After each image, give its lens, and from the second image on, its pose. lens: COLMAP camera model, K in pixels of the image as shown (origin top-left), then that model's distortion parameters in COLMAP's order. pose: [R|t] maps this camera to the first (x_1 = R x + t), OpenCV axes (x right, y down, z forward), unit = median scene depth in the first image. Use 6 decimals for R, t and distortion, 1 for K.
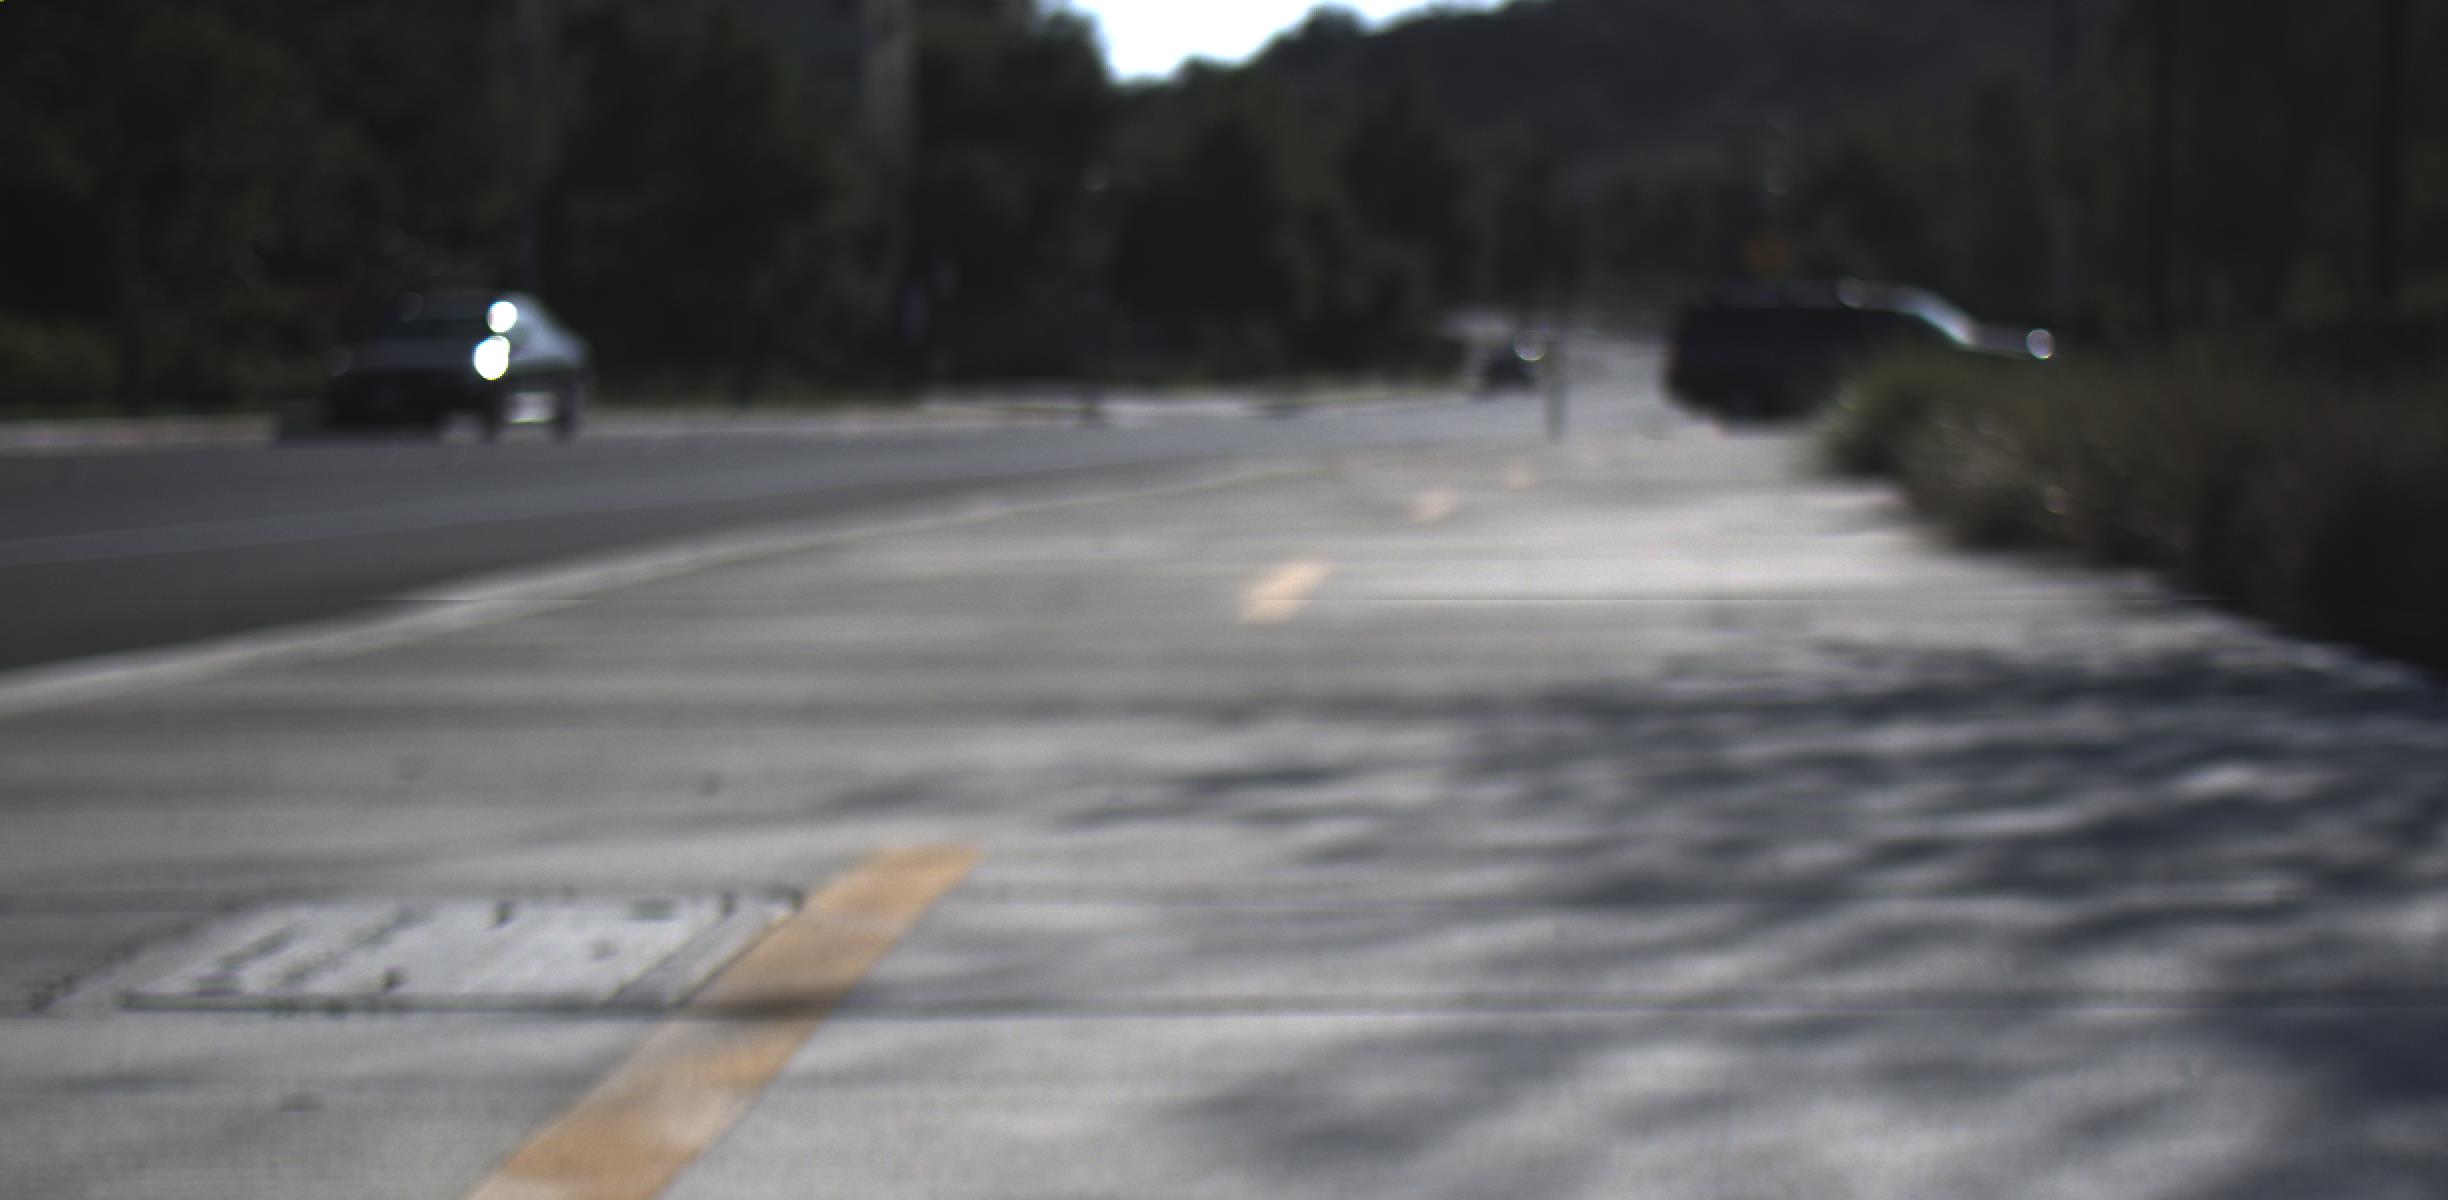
lens RADIAL K [[5408.9, 0, 1224.0], [0, 5408.9, 600.0], [0, 0, 1]] dist [0.082453, 0.318944]
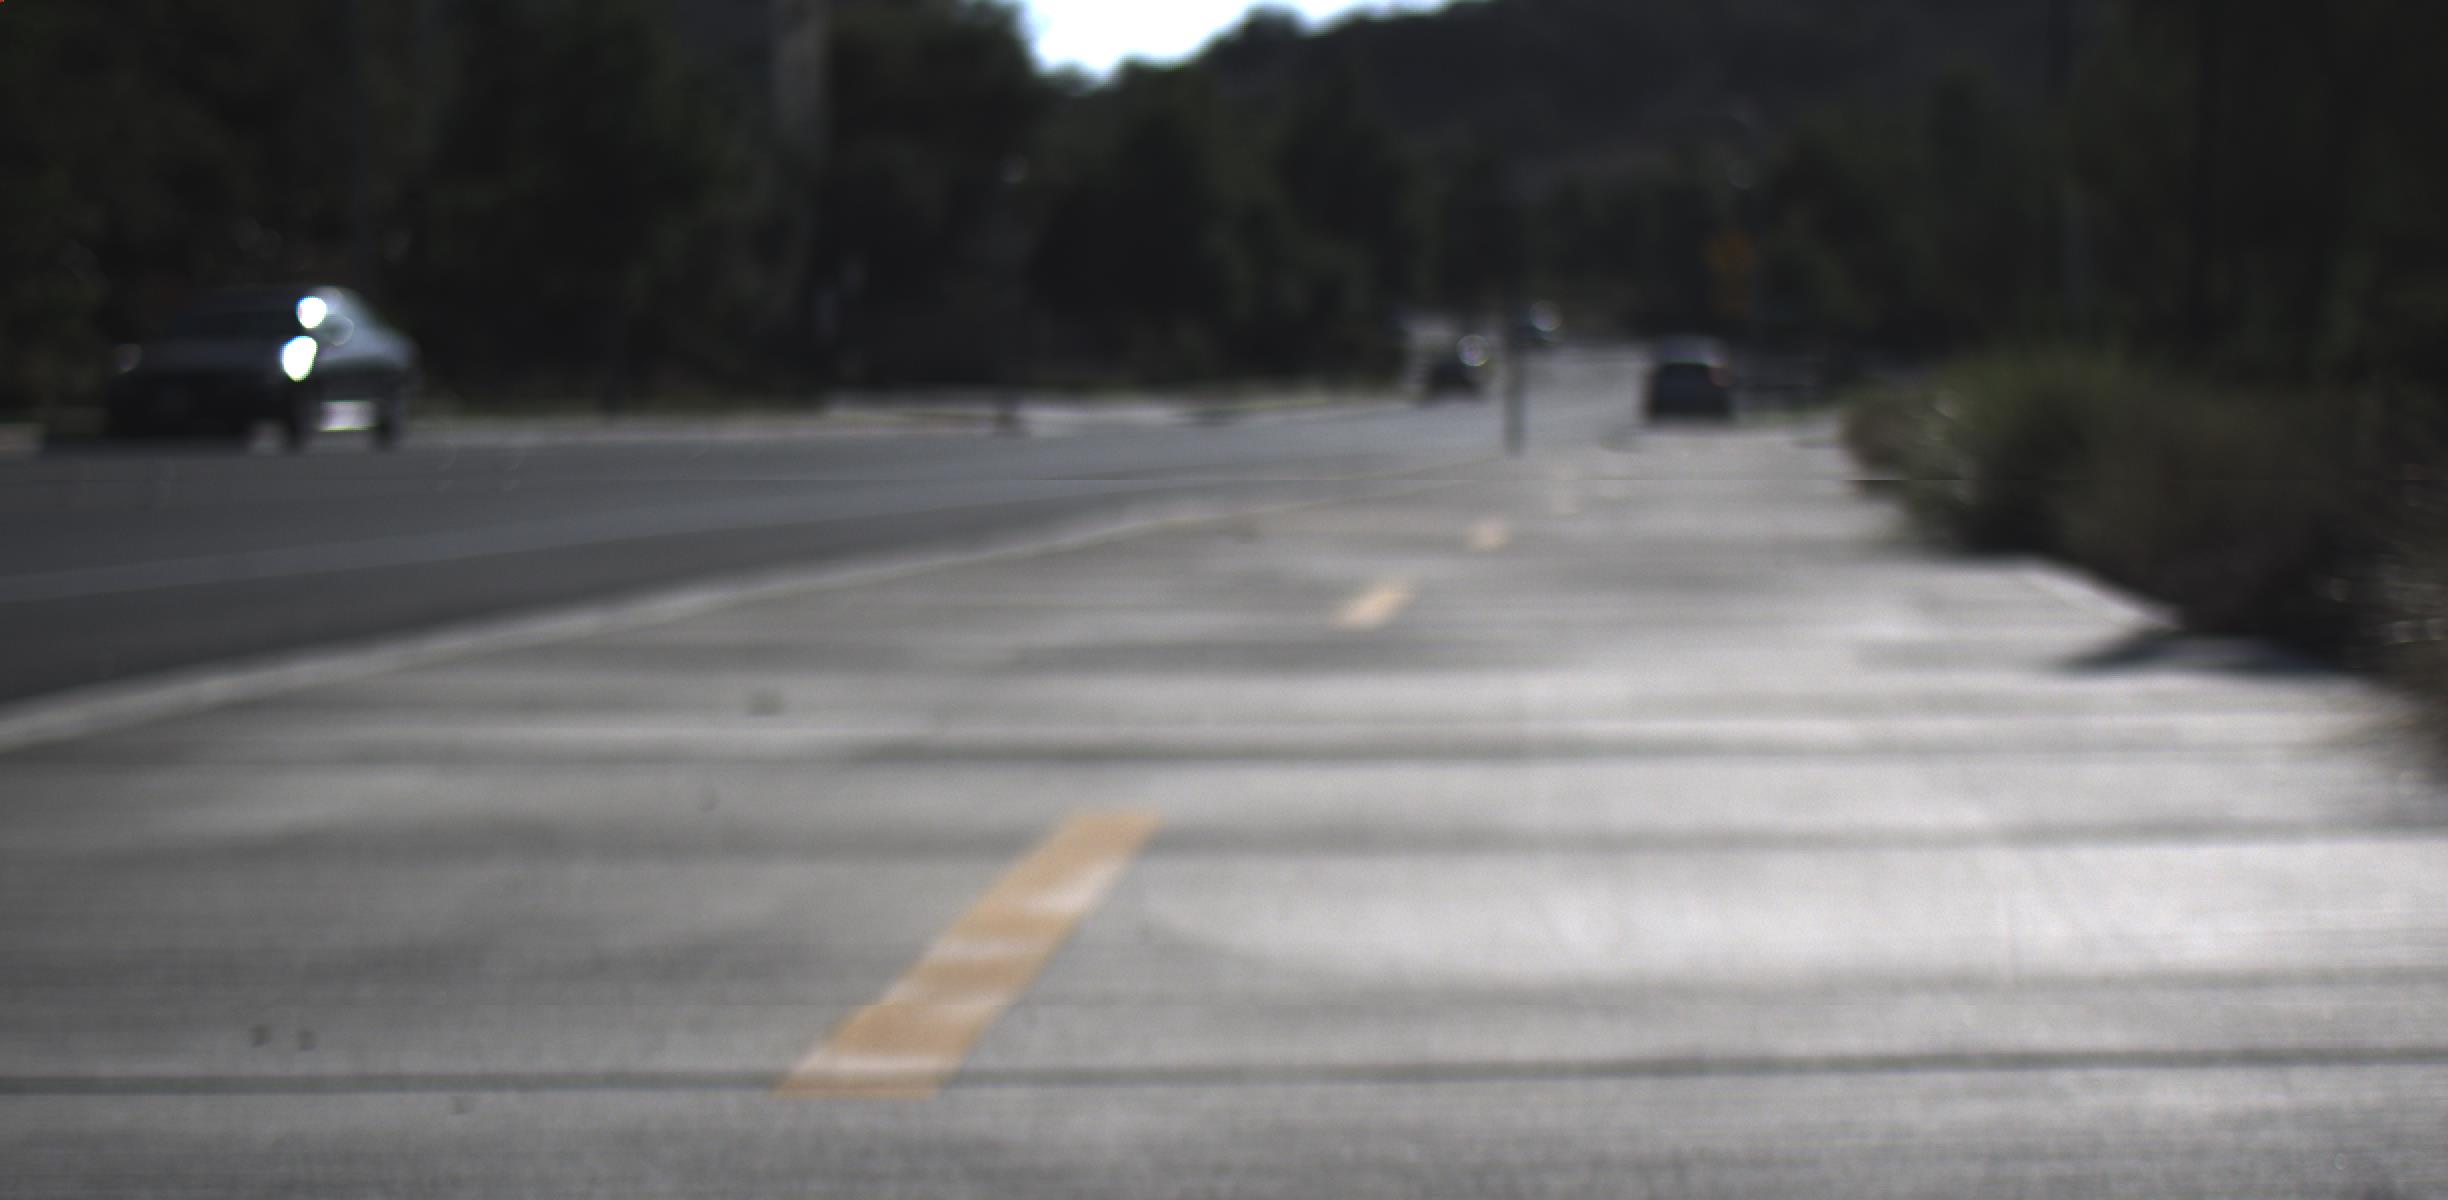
lens RADIAL K [[4404.2, 0, 1224.0], [0, 4404.2, 600.0], [0, 0, 1]] dist [0.023298, -0.012965]
pose [[0.999981, 0.002696, 0.005592, 0.009047], [-0.002743, 0.999960, 0.008554, -0.010372], [-0.005569, -0.008569, 0.999948, 0.244400]]
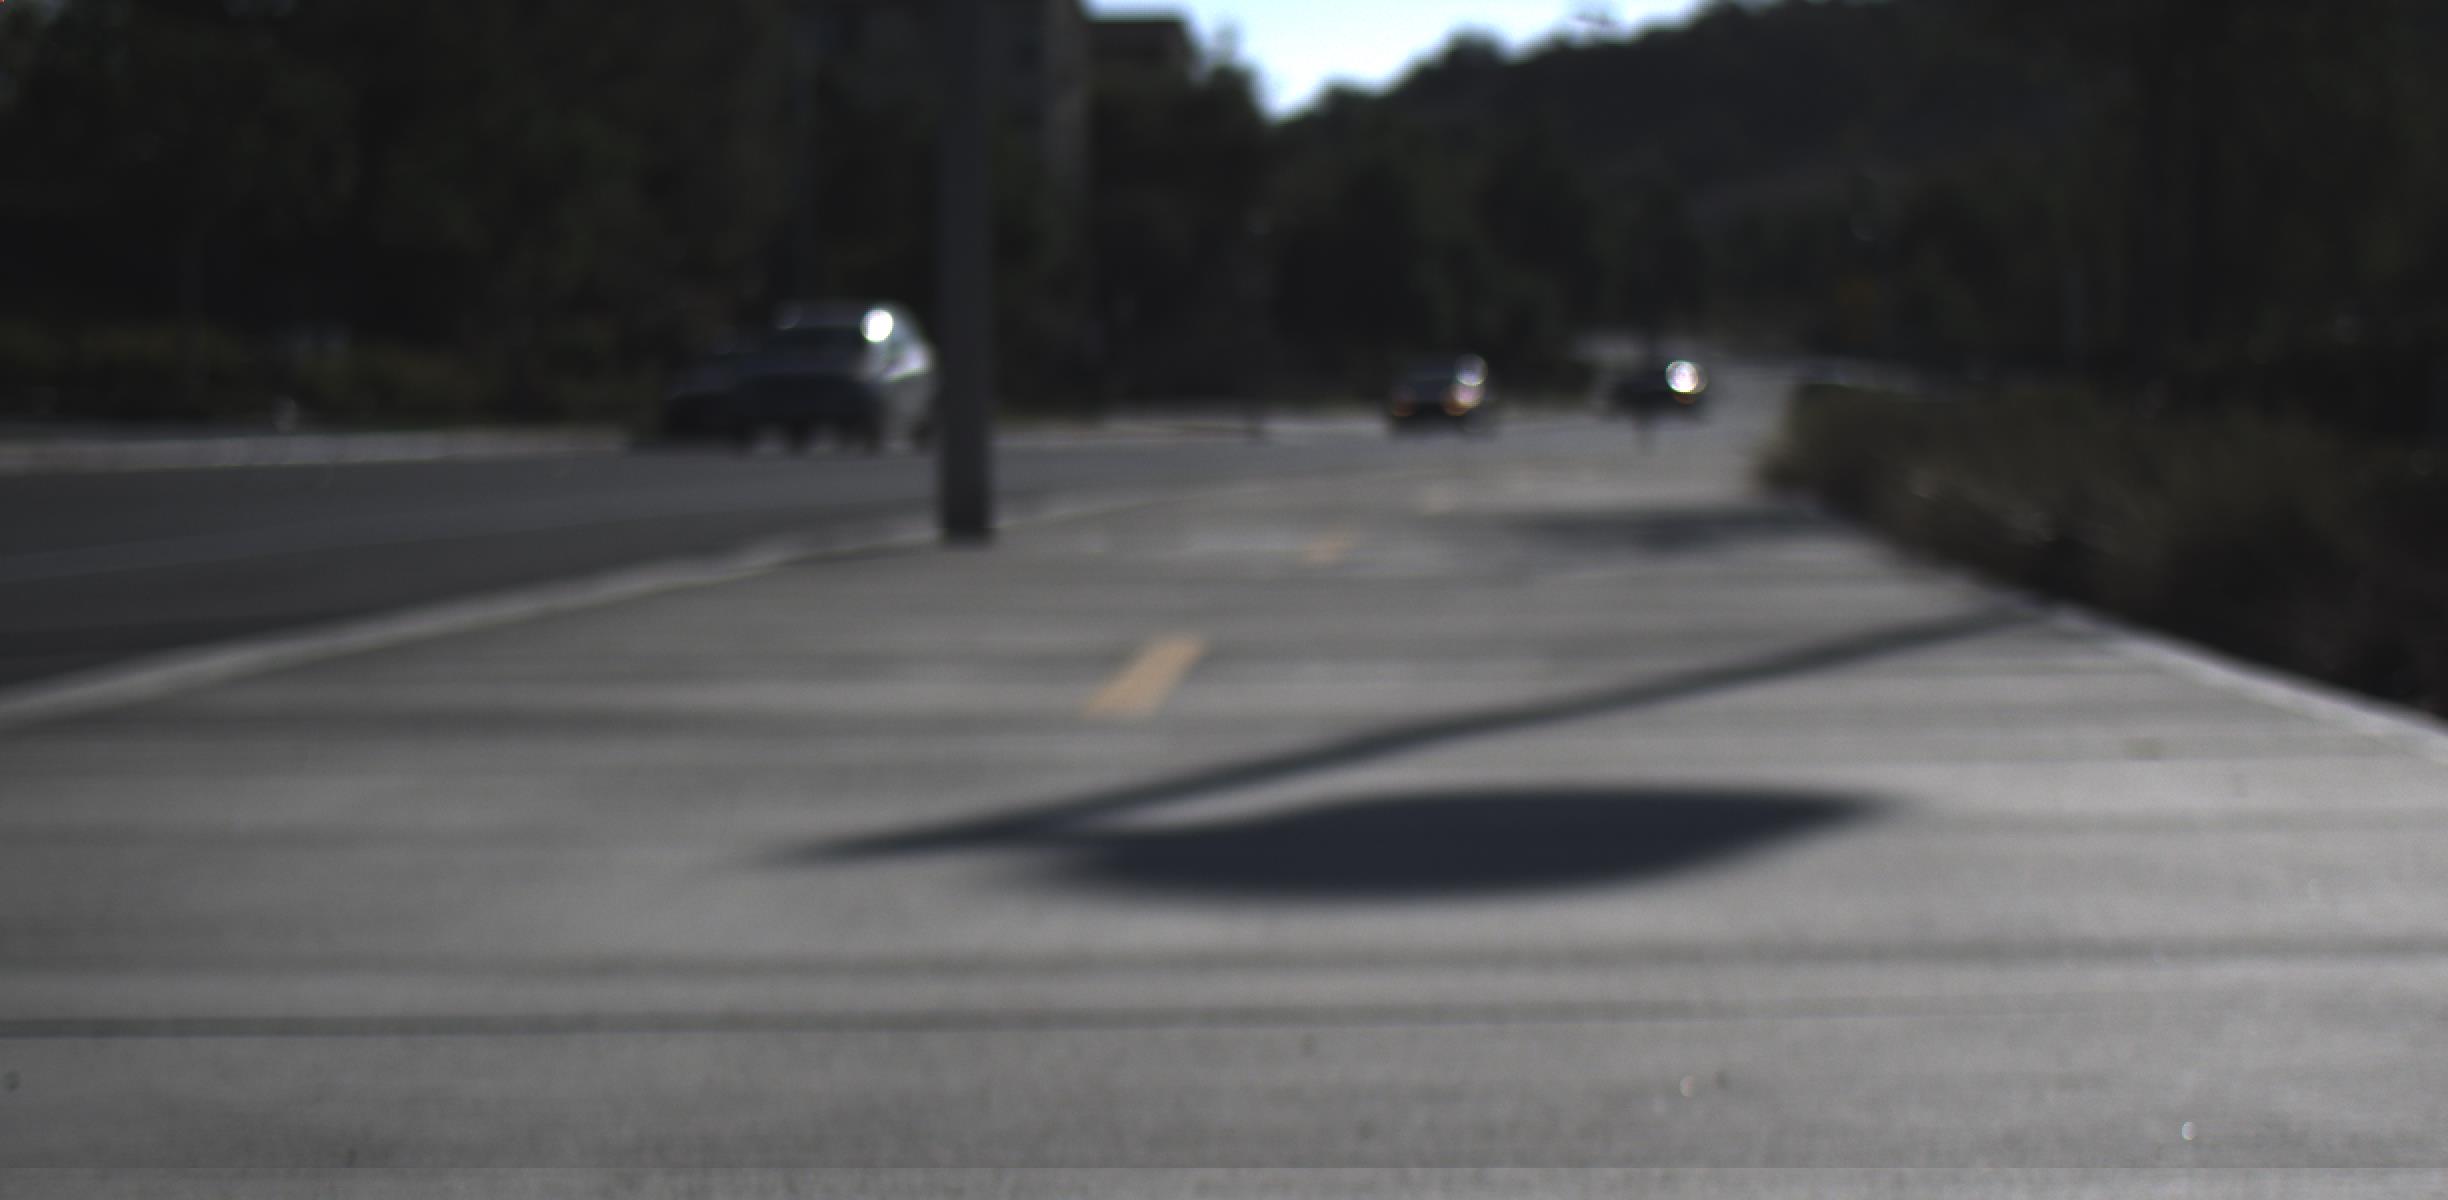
lens RADIAL K [[7018.1, 0, 1224.0], [0, 7018.1, 600.0], [0, 0, 1]] dist [0.168841, 0.618831]
pose [[0.999856, 0.003420, -0.016606, -0.006573], [-0.003598, 0.999936, -0.010748, 0.016714], [0.016568, 0.010806, 0.999804, -0.463676]]
